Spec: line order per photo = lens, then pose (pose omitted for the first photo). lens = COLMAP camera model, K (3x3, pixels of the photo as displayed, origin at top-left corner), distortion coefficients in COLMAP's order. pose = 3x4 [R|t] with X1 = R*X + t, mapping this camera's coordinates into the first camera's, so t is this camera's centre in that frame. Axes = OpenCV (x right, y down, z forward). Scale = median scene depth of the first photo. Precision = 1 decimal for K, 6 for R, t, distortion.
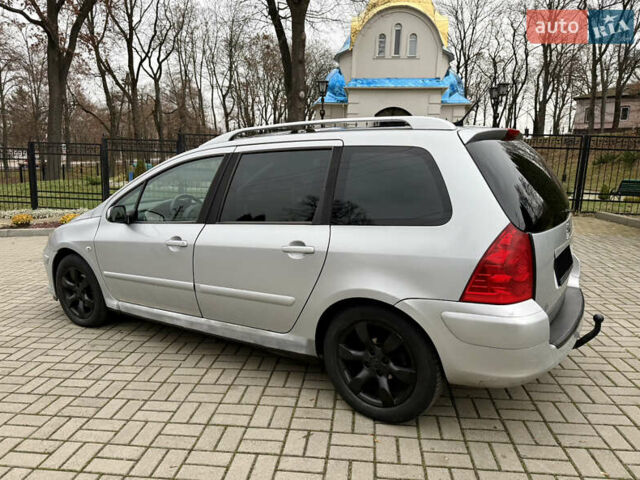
lens RADIAL K [[479.2, 0, 317.7], [0, 479.2, 237.1], [0, 0, 1]] dist [0.040248, -0.045715]
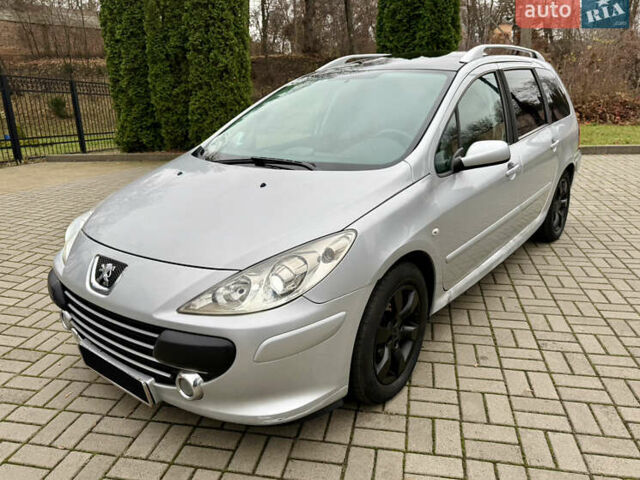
lens RADIAL K [[479.2, 0, 316.4], [0, 479.2, 241.1], [0, 0, 1]] dist [0.040248, -0.045715]
pose [[0.087321, -0.293035, 0.952106, -1.255554], [0.191151, 0.942925, 0.272678, -0.186507], [-0.977669, 0.158185, 0.138351, 1.283448]]
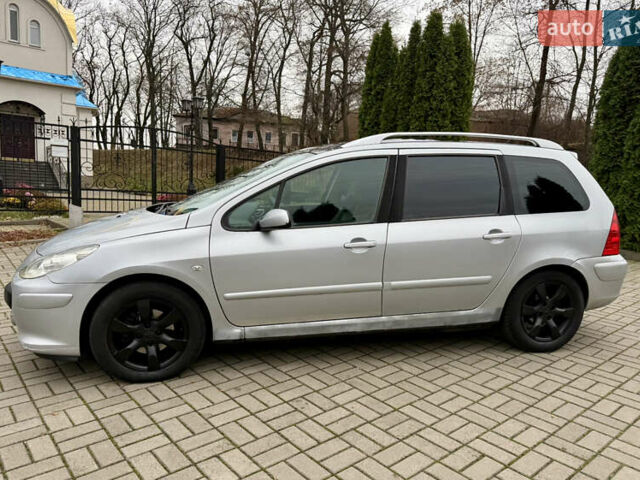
lens RADIAL K [[479.2, 0, 324.5], [0, 479.2, 235.8], [0, 0, 1]] dist [0.040248, -0.045715]
pose [[0.673477, -0.067743, 0.736097, -1.073347], [0.083955, 0.996358, 0.014883, -0.026532], [-0.734425, 0.051776, 0.676712, 0.406931]]
